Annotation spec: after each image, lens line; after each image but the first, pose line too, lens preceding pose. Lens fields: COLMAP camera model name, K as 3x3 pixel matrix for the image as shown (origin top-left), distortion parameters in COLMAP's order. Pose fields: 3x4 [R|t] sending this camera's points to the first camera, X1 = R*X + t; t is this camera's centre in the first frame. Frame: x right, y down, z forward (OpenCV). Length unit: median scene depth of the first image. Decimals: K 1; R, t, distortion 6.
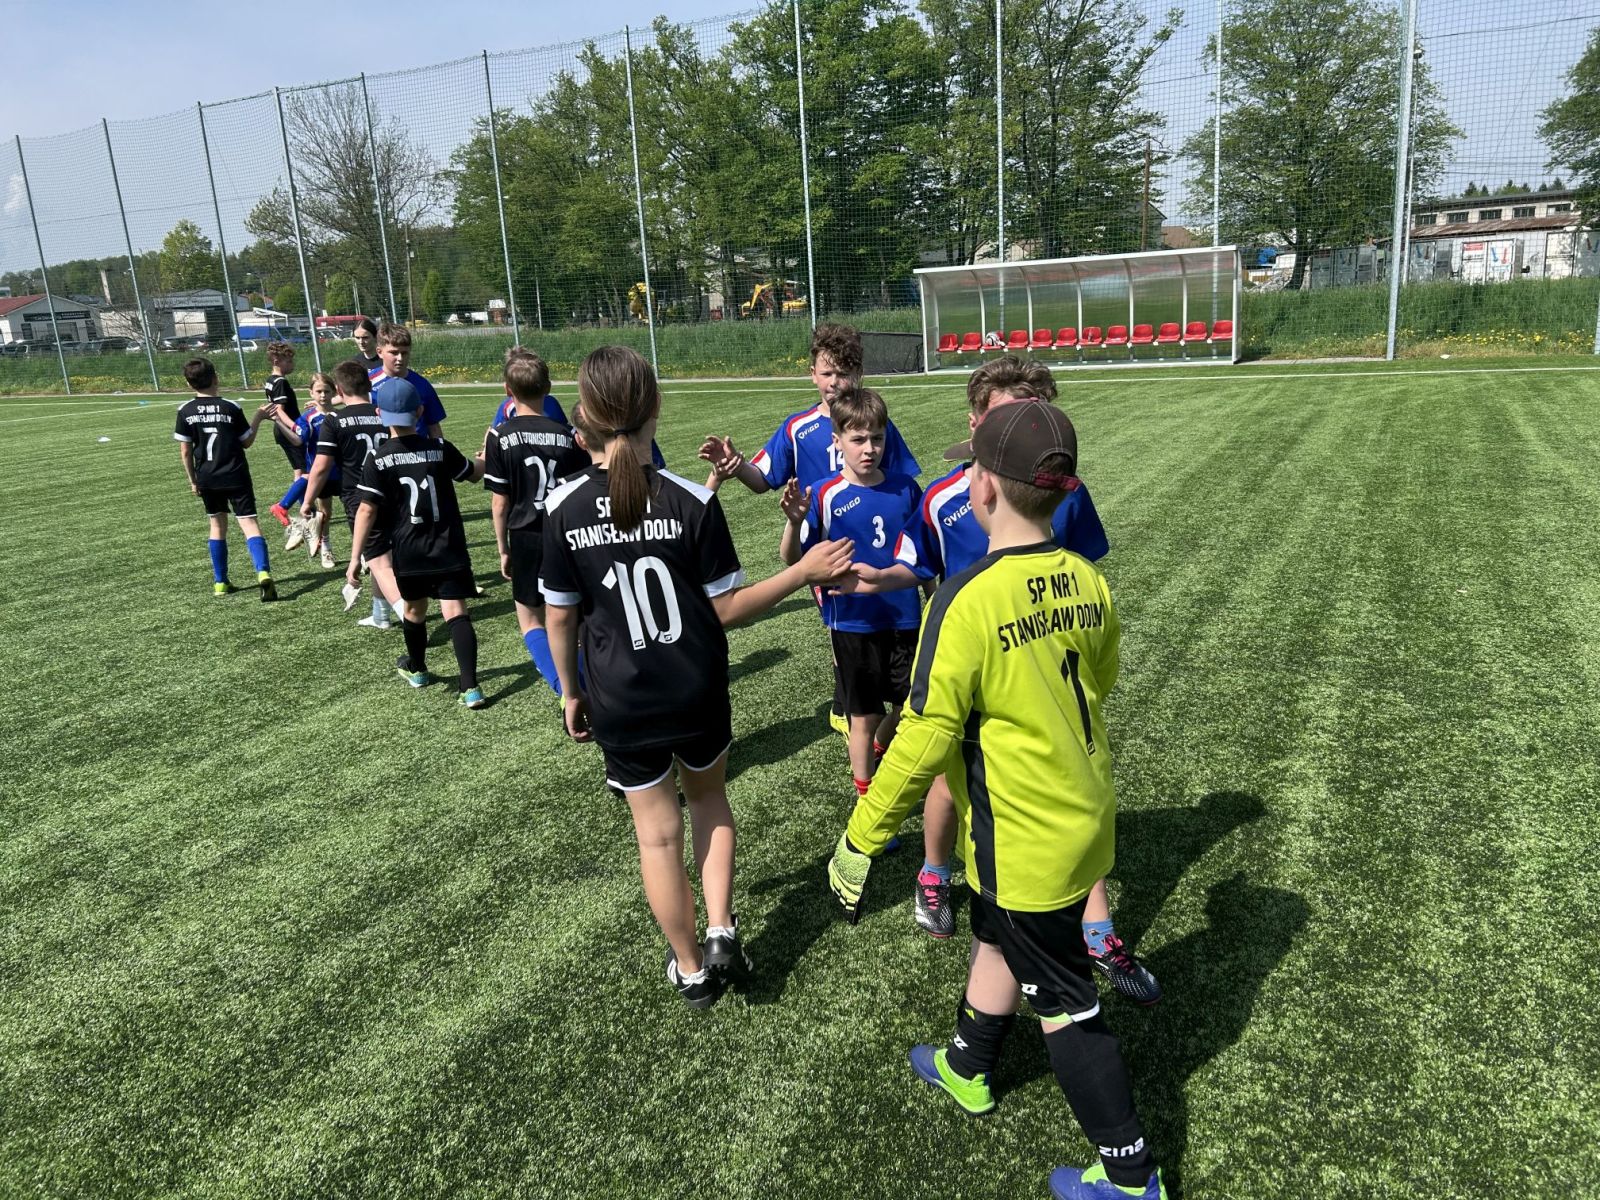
lens RADIAL K [[1194.7, 0, 797.6], [0, 1194.7, 607.9], [0, 0, 1]] dist [0.046116, -0.049504]
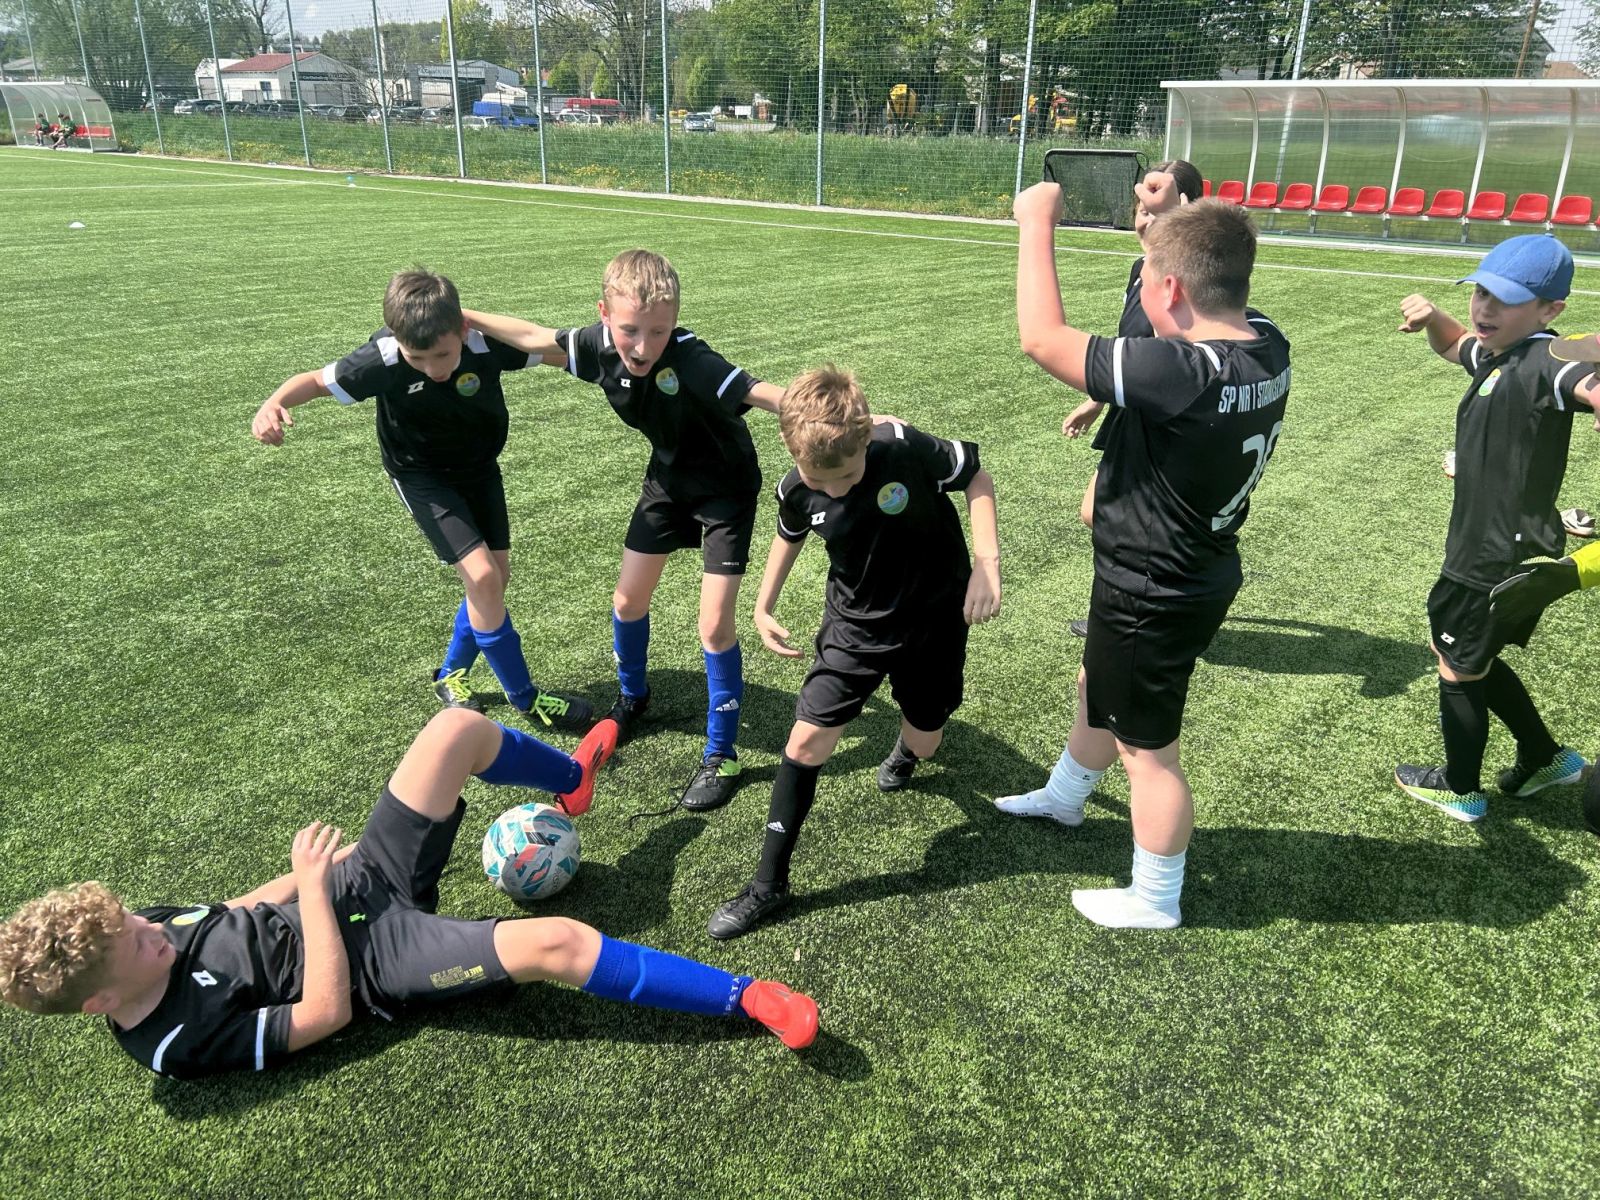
lens RADIAL K [[1194.7, 0, 799.0], [0, 1194.7, 621.1], [0, 0, 1]] dist [0.046116, -0.049504]
pose [[0.971457, 0.154982, -0.179588, 0.027247], [-0.126046, 0.978594, 0.162683, -0.024224], [0.200957, -0.135403, 0.970197, 0.091618]]
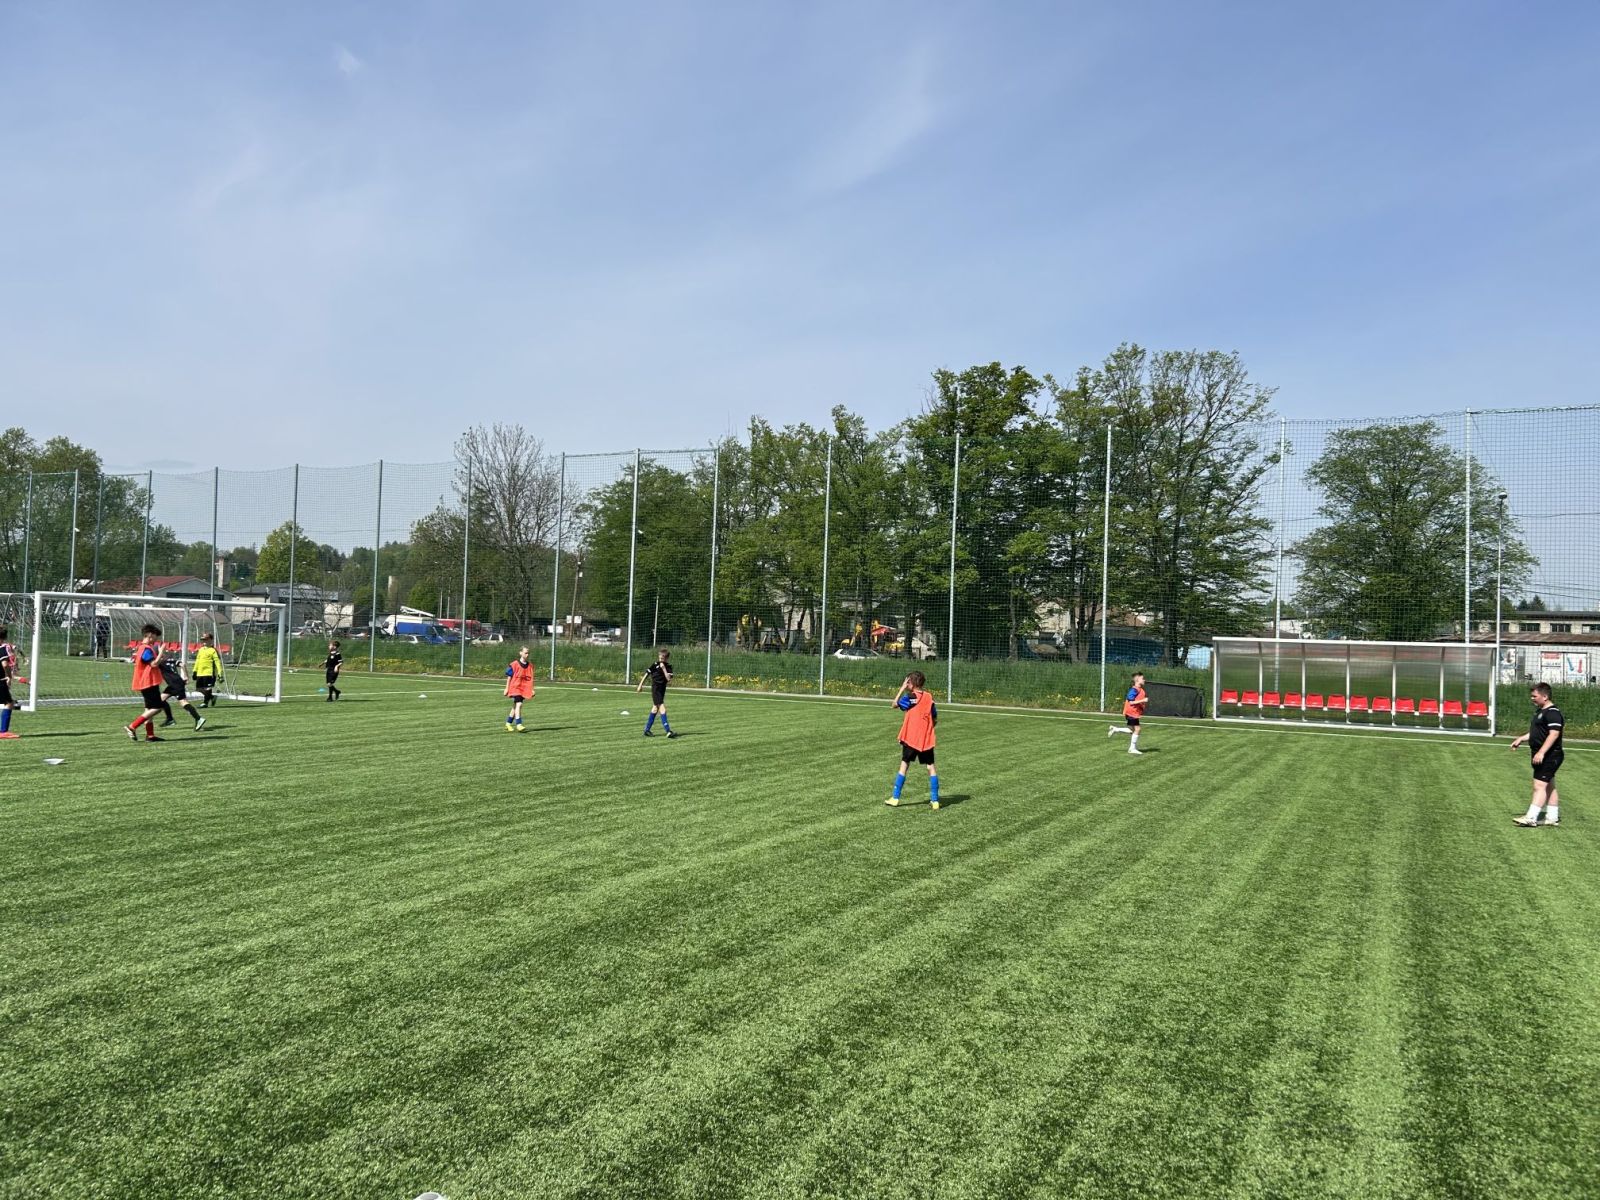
lens RADIAL K [[1194.7, 0, 786.9], [0, 1194.7, 610.1], [0, 0, 1]] dist [0.046116, -0.049504]
pose [[0.995942, 0.089706, -0.007267, -0.138576], [-0.088310, 0.958475, -0.271157, 0.028391], [-0.017359, 0.270698, 0.962508, -0.083089]]
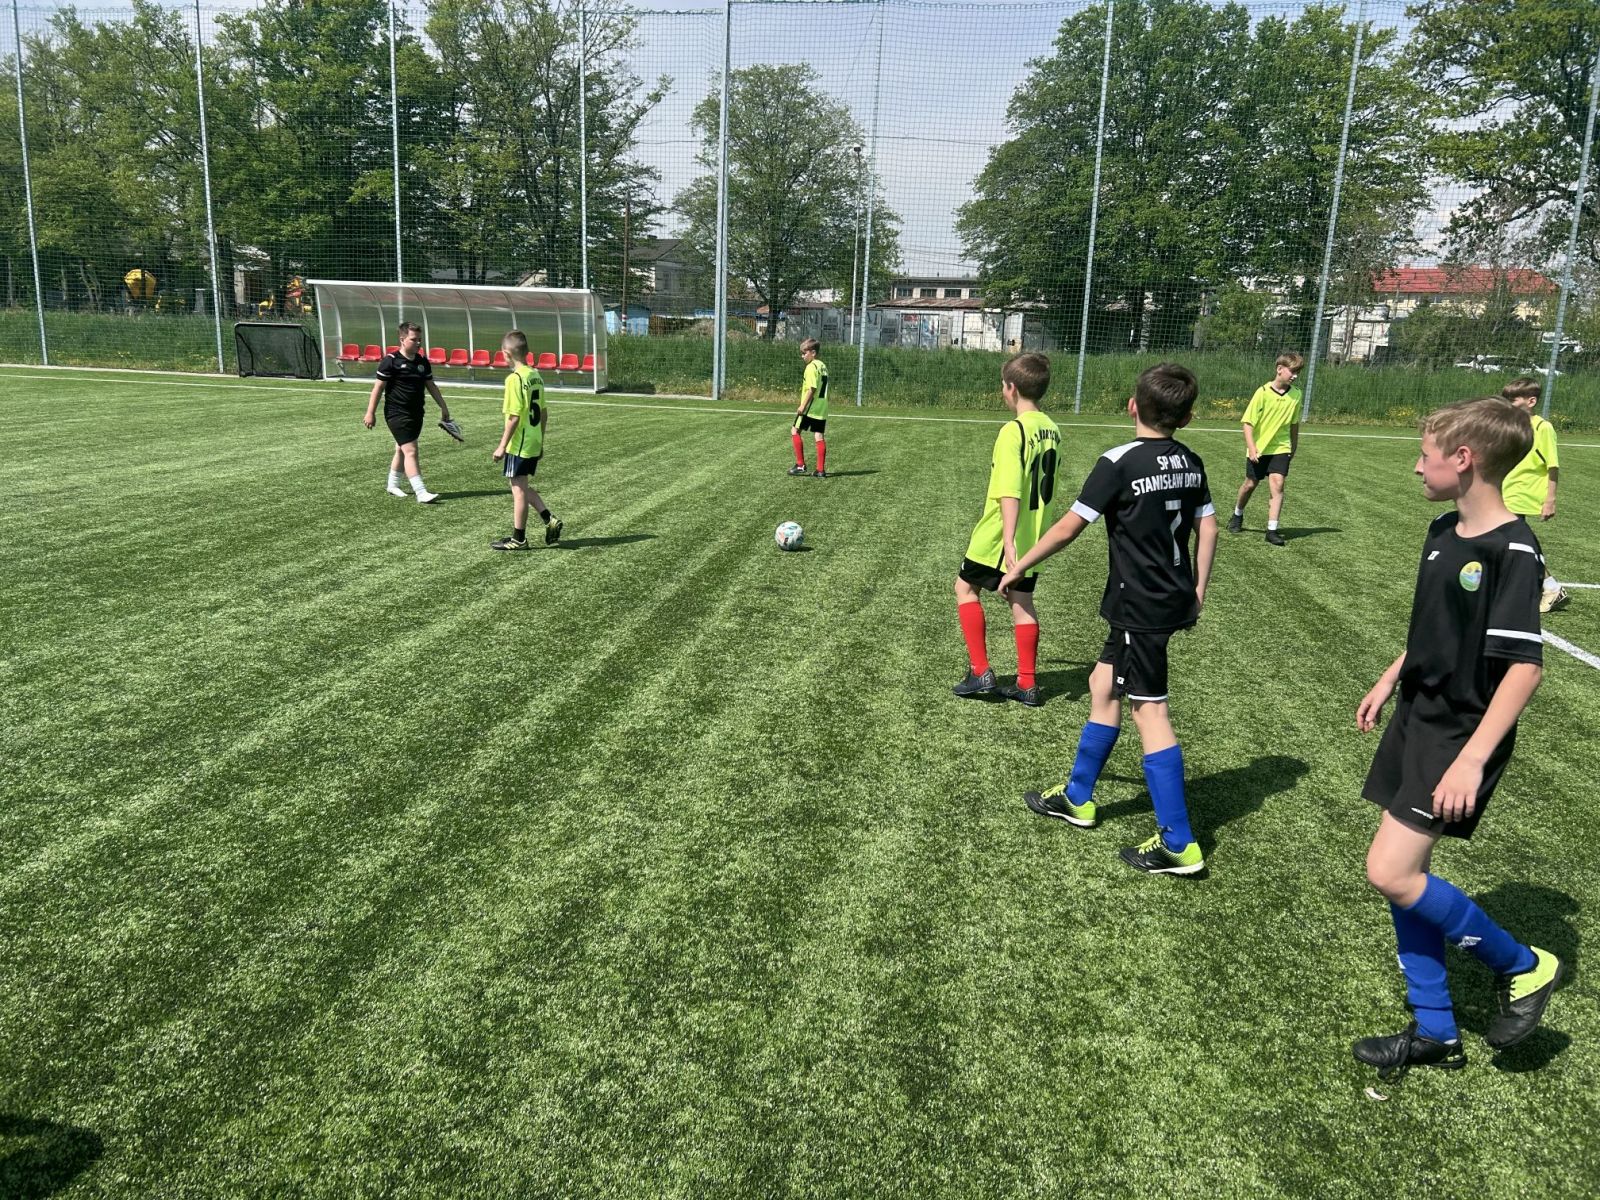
lens RADIAL K [[1194.7, 0, 796.9], [0, 1194.7, 598.6], [0, 0, 1]] dist [0.046116, -0.049504]
pose [[0.943227, 0.016628, 0.331733, 0.064408], [-0.006588, 0.999486, -0.031368, 0.010817], [-0.332084, 0.027401, 0.942852, -0.051612]]
